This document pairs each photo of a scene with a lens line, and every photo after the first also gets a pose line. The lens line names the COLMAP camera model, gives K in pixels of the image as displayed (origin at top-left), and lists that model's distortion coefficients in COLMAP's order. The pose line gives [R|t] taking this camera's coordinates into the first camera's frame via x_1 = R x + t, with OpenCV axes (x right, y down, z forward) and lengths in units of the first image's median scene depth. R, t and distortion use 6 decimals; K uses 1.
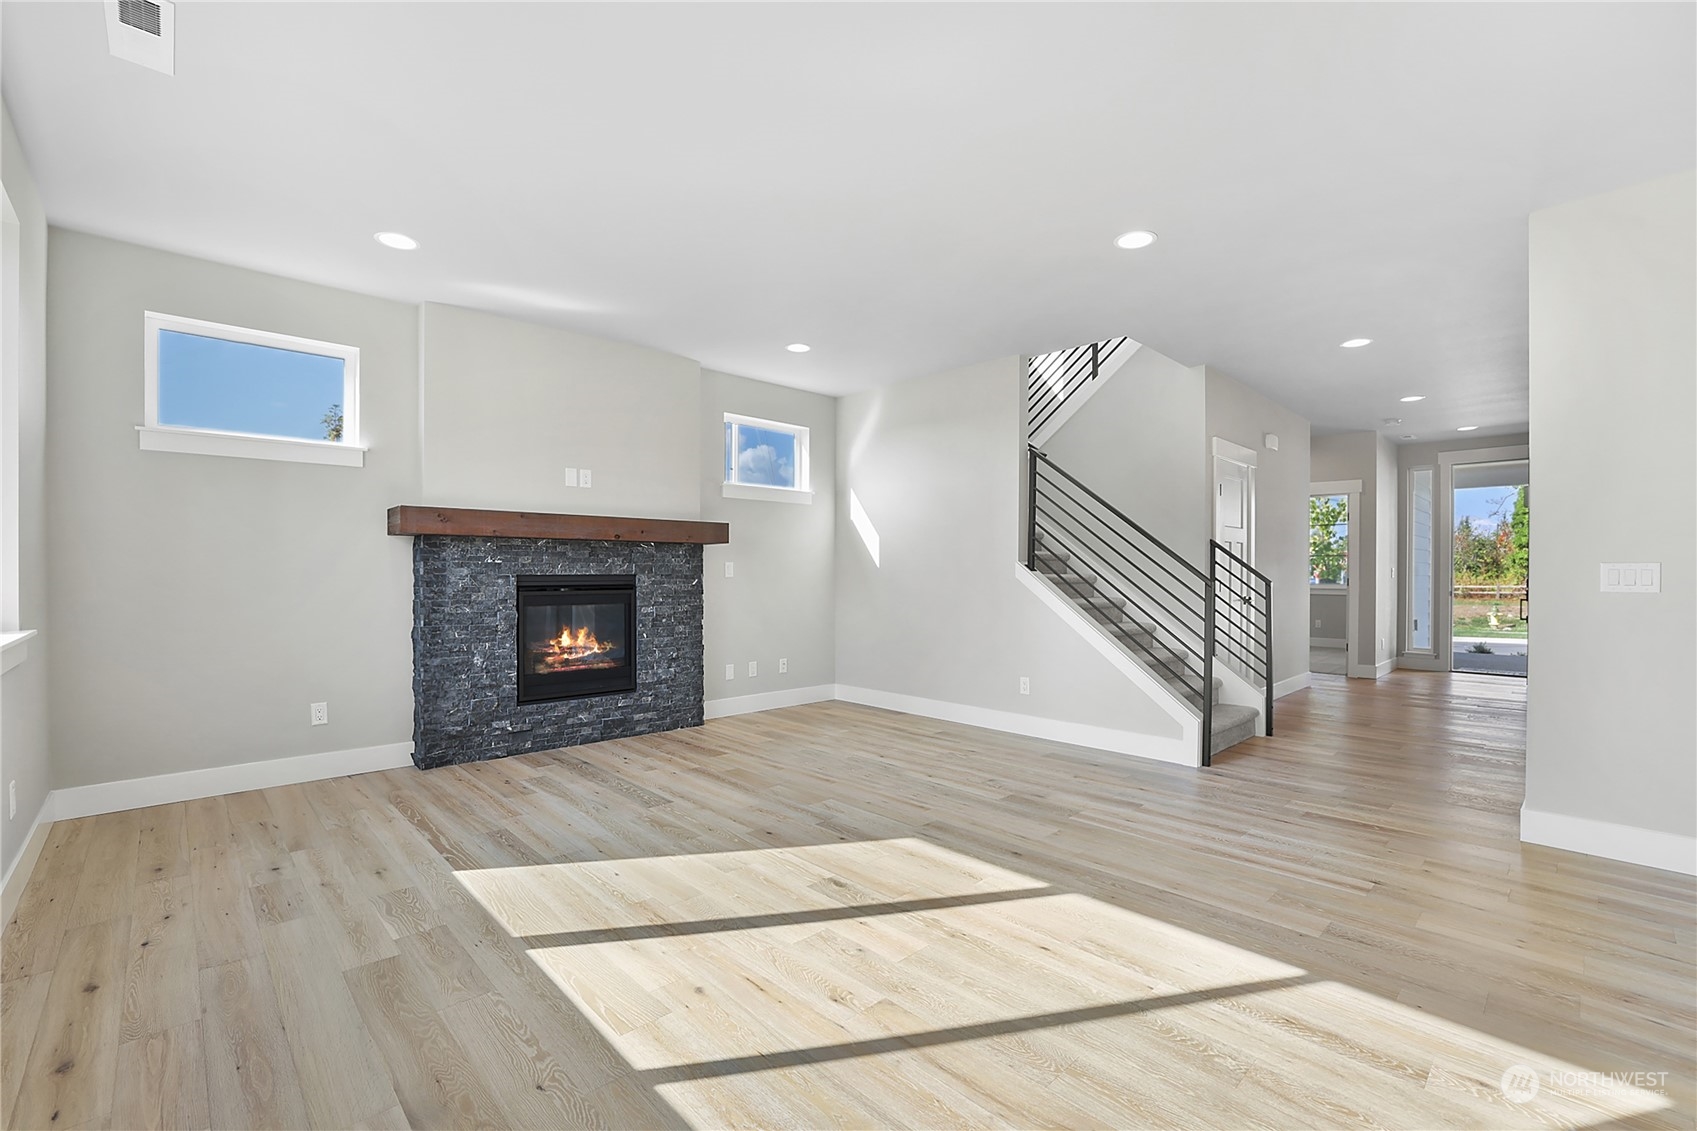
lens RADIAL K [[718.8, 0, 848.5], [0, 718.8, 565.5], [0, 0, 1]] dist [-0.000046, 0.000116]
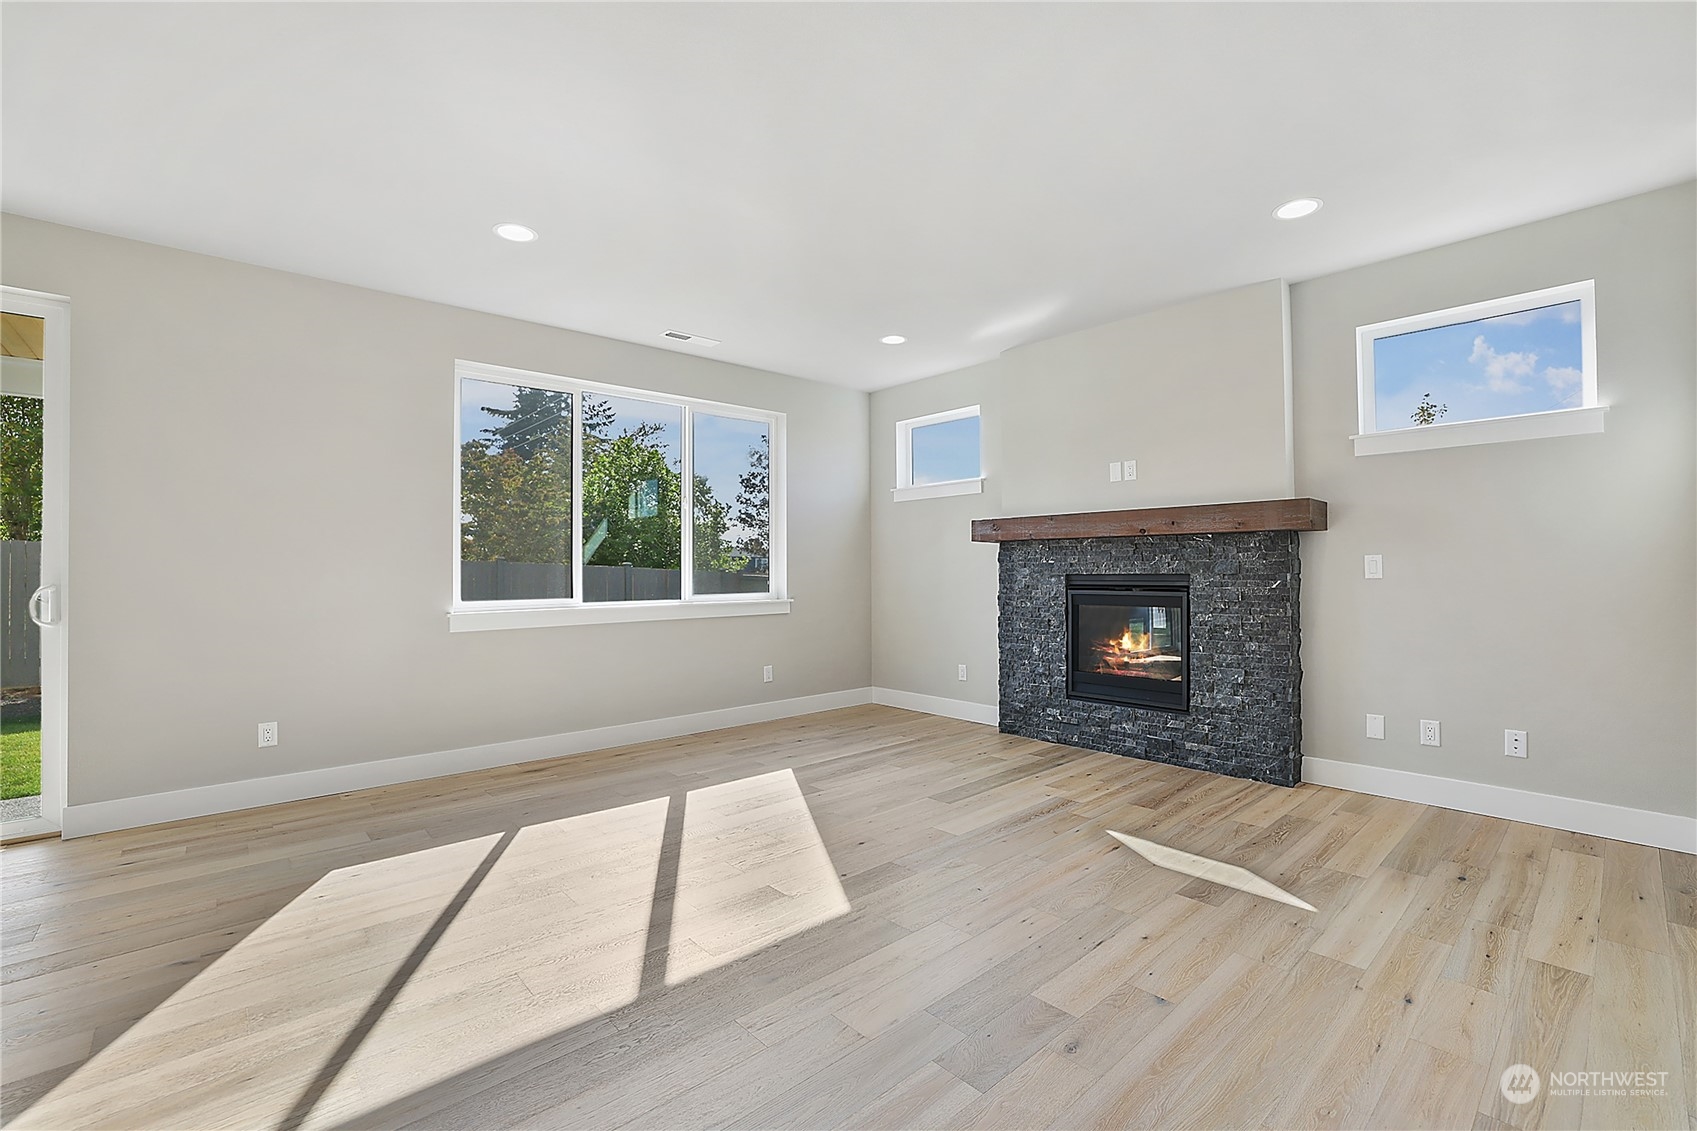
lens RADIAL K [[759.6, 0, 843.4], [0, 759.6, 535.9], [0, 0, 1]] dist [0.000142, 0.000099]
pose [[-0.001546, -0.038219, -0.999268, 0.618576], [0.022587, 0.999013, -0.038244, -0.007109], [0.999744, -0.022629, -0.000681, 0.632479]]
